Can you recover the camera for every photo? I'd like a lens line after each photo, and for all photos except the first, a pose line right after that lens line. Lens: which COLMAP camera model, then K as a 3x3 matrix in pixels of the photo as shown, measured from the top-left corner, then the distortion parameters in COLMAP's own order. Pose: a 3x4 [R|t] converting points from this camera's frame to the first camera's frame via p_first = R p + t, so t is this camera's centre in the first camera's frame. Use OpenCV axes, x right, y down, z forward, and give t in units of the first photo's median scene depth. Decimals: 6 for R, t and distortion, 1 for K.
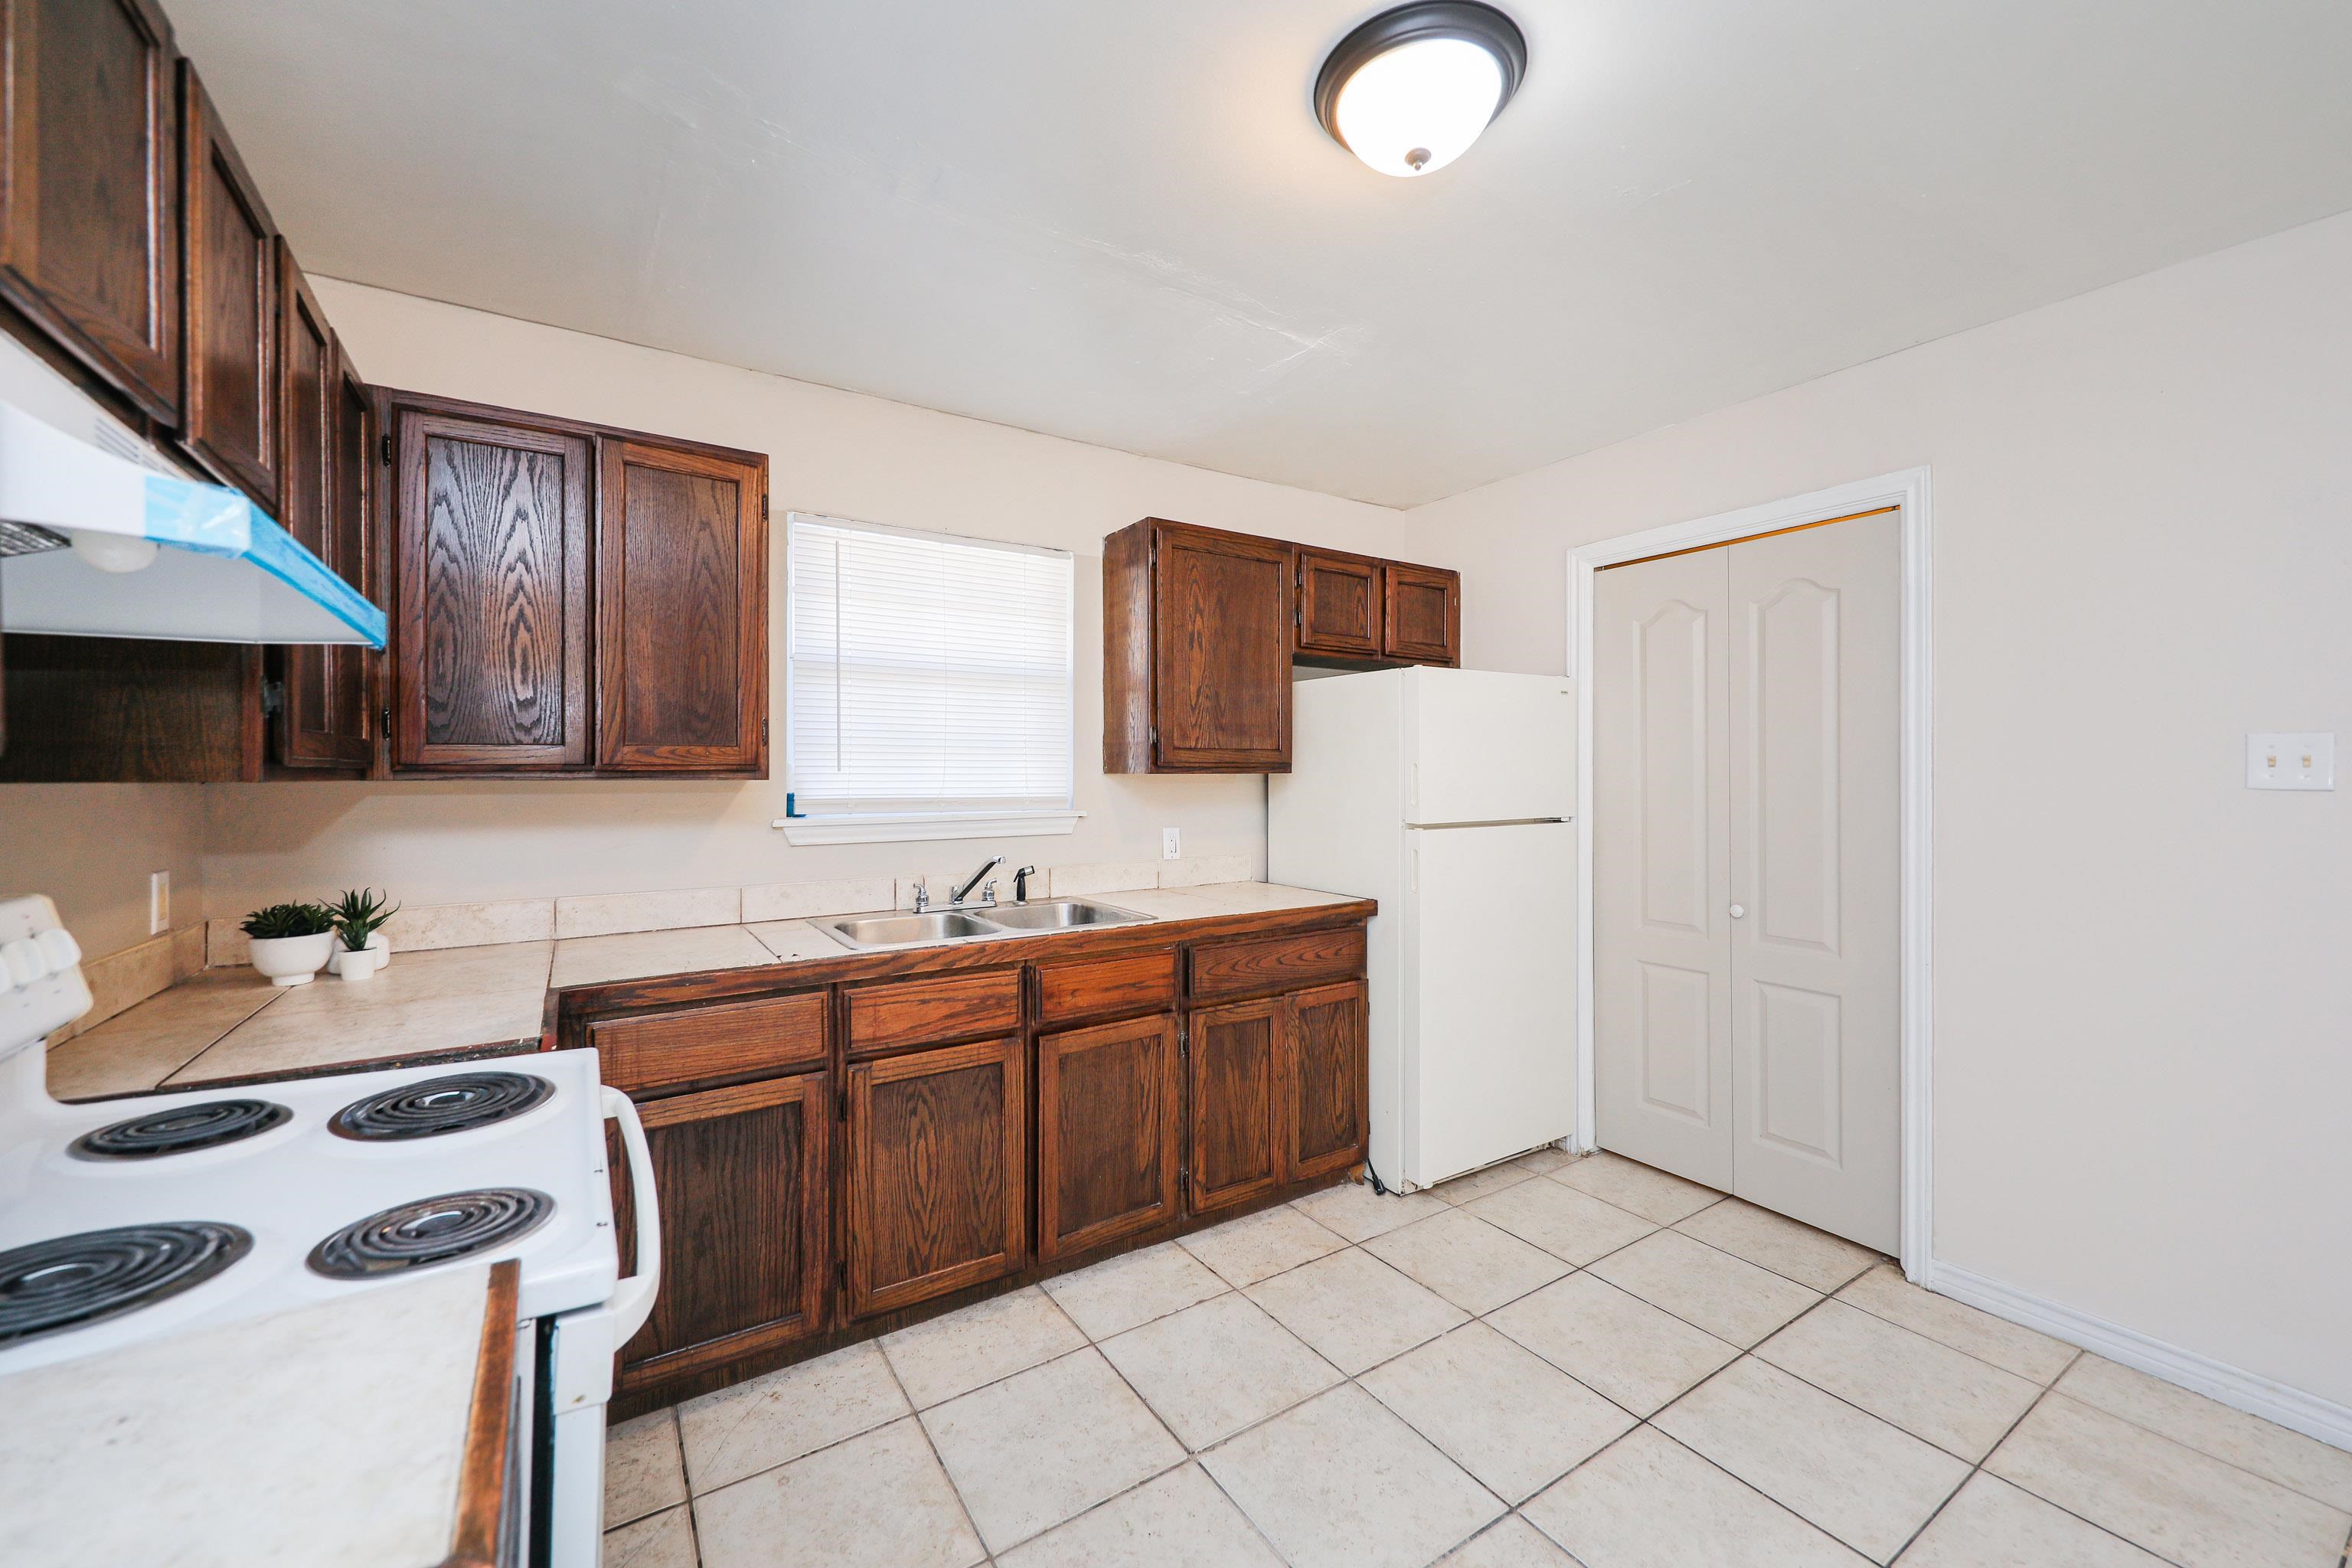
lens RADIAL K [[923.1, 0, 1177.1], [0, 923.1, 776.3], [0, 0, 1]] dist [0.014516, -0.006604]
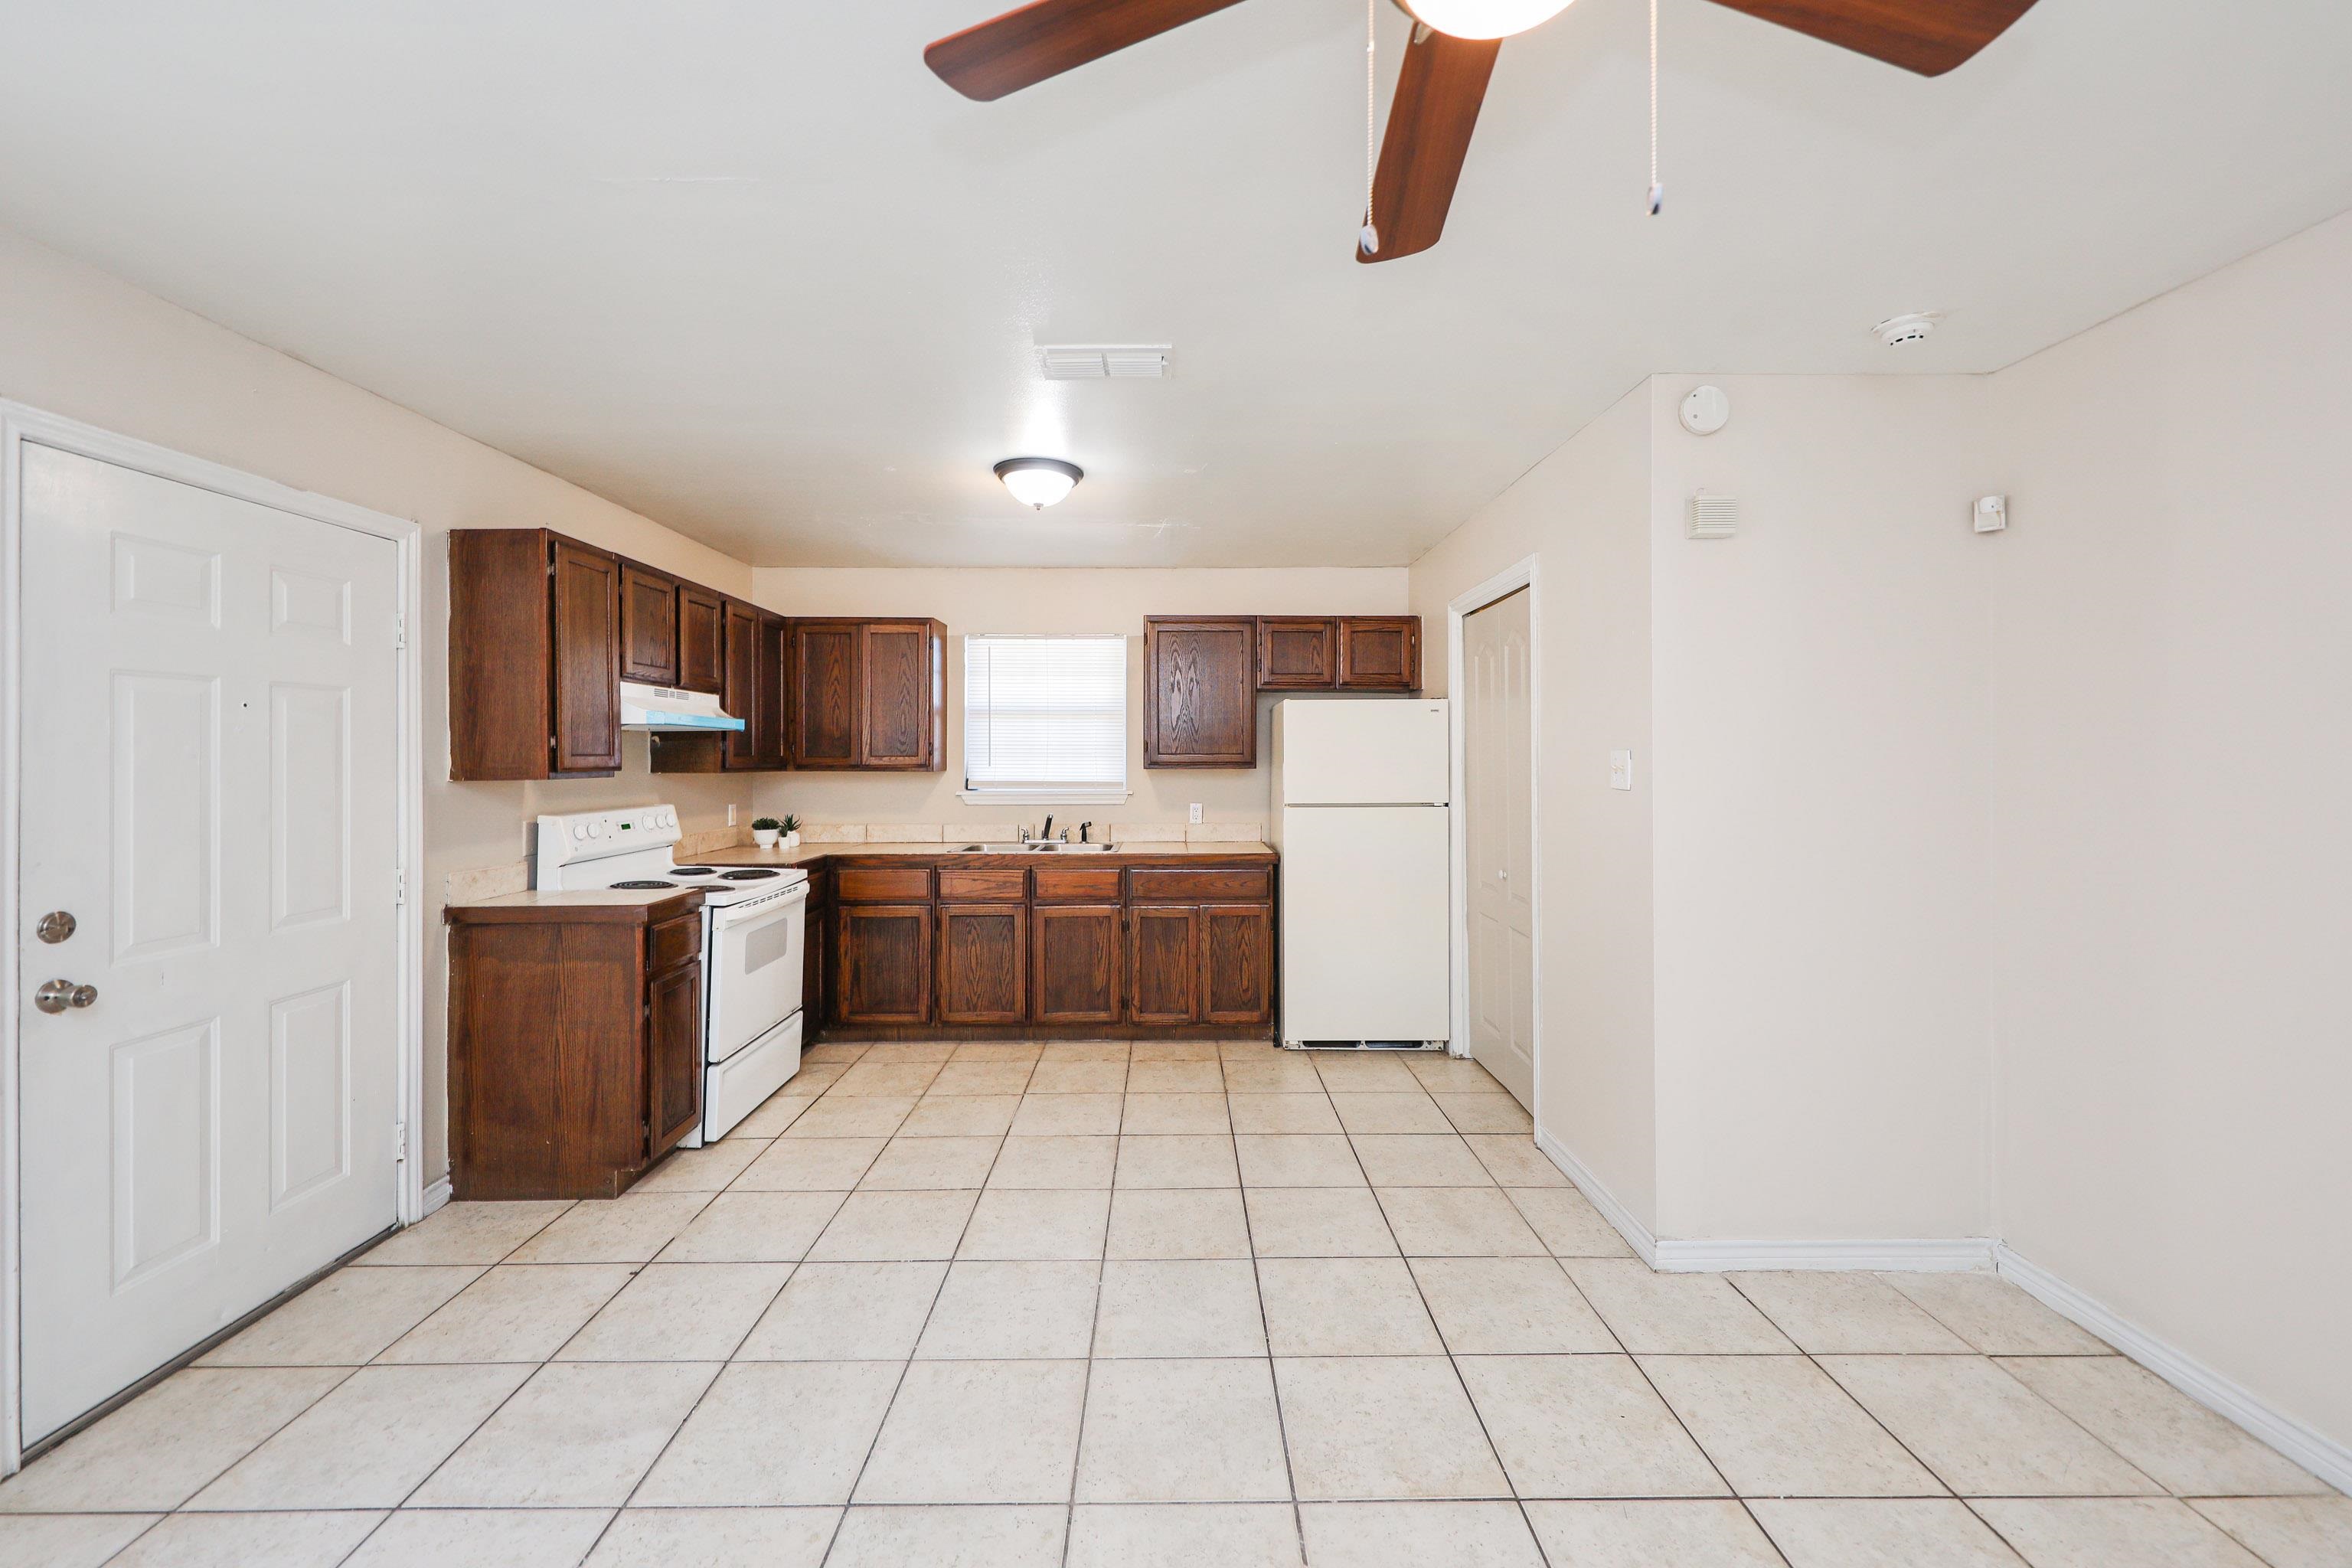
lens RADIAL K [[923.1, 0, 1176.1], [0, 923.1, 752.1], [0, 0, 1]] dist [0.014516, -0.006604]
pose [[0.843994, -0.003029, -0.536343, 1.085992], [-0.002535, 0.999950, -0.009637, -0.019799], [0.536346, 0.009493, 0.843945, -0.449078]]
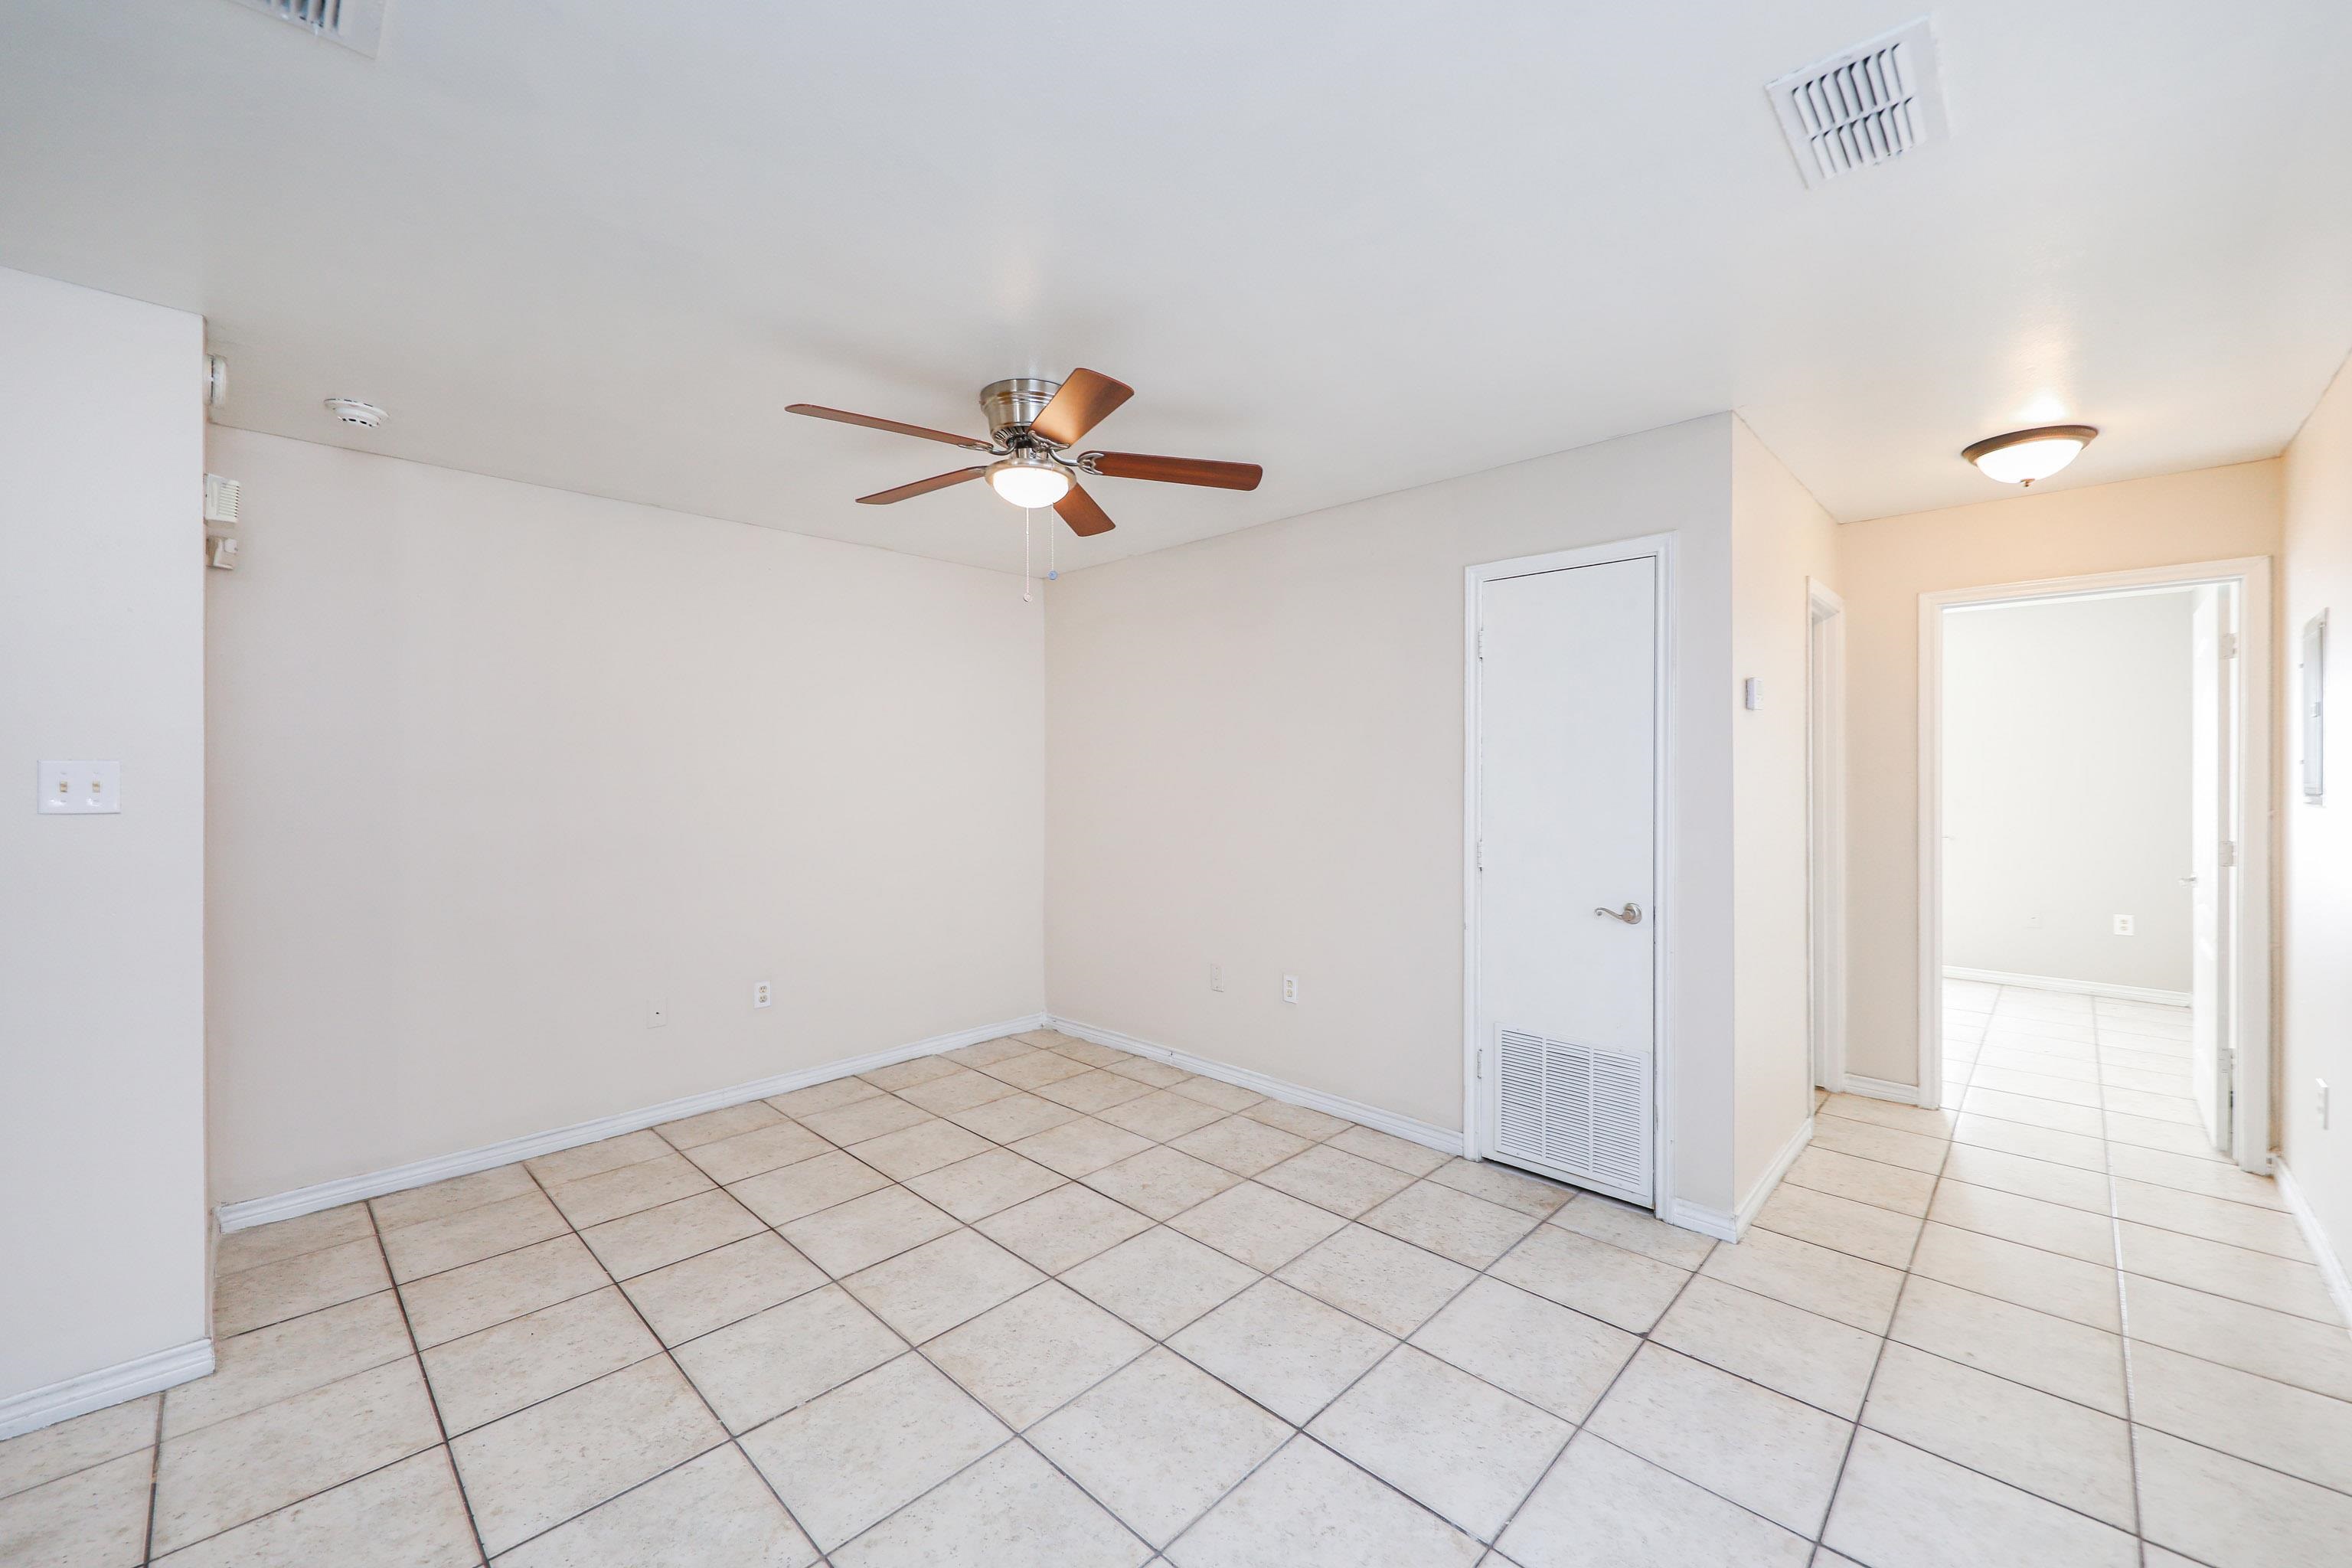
lens RADIAL K [[923.1, 0, 1167.5], [0, 923.1, 776.1], [0, 0, 1]] dist [0.014516, -0.006604]
pose [[-0.215068, -0.002361, 0.976596, -0.076450], [0.009237, 0.999947, 0.004451, -0.015479], [-0.976555, 0.009978, -0.215035, 0.012113]]
